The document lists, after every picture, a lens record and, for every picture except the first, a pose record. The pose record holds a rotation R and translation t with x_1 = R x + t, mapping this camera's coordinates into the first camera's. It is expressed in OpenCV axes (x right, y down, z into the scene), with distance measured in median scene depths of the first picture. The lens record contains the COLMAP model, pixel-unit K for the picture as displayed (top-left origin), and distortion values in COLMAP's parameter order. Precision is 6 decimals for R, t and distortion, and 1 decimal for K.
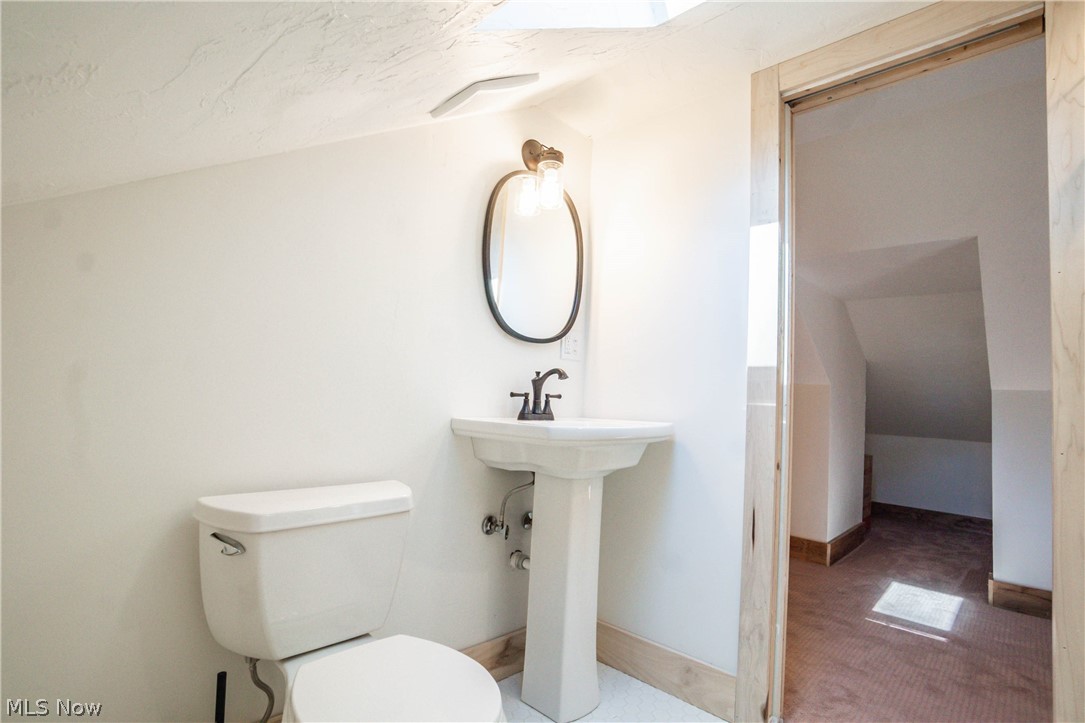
lens RADIAL K [[523.4, 0, 544.8], [0, 523.4, 365.7], [0, 0, 1]] dist [-0.073652, 0.026504]
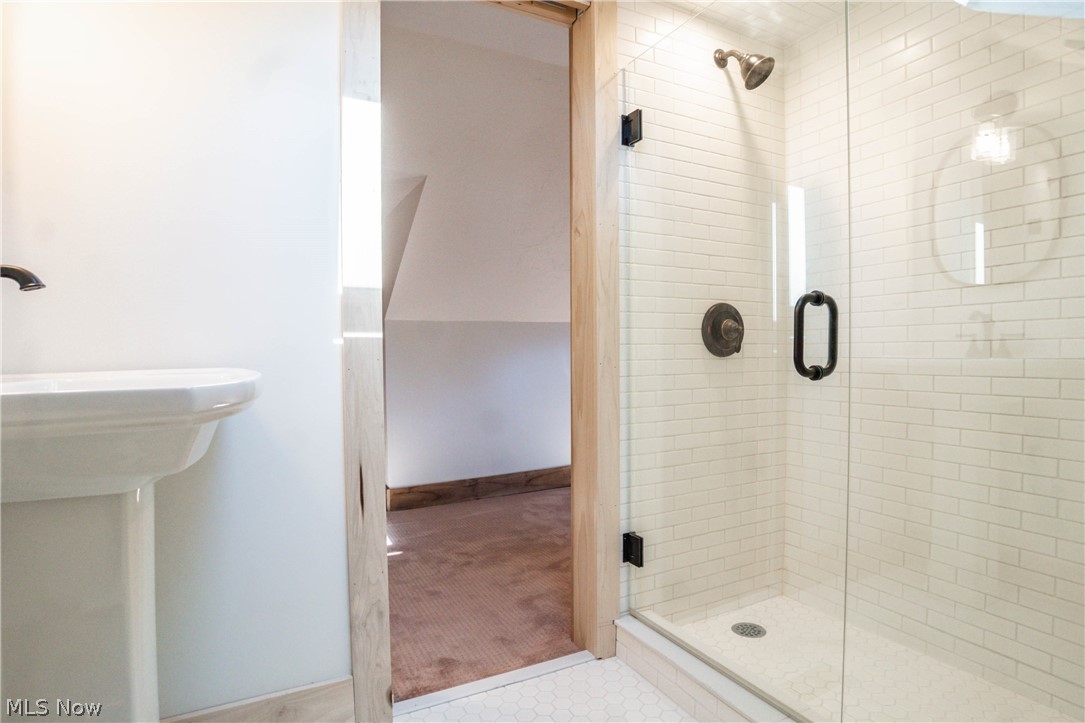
lens RADIAL K [[575.6, 0, 547.4], [0, 575.6, 365.8], [0, 0, 1]] dist [-0.078466, 0.028046]
pose [[0.316739, -0.074924, 0.945549, -0.309158], [-0.037687, 0.995094, 0.091474, 0.033784], [-0.947764, -0.064608, 0.312361, 0.455360]]
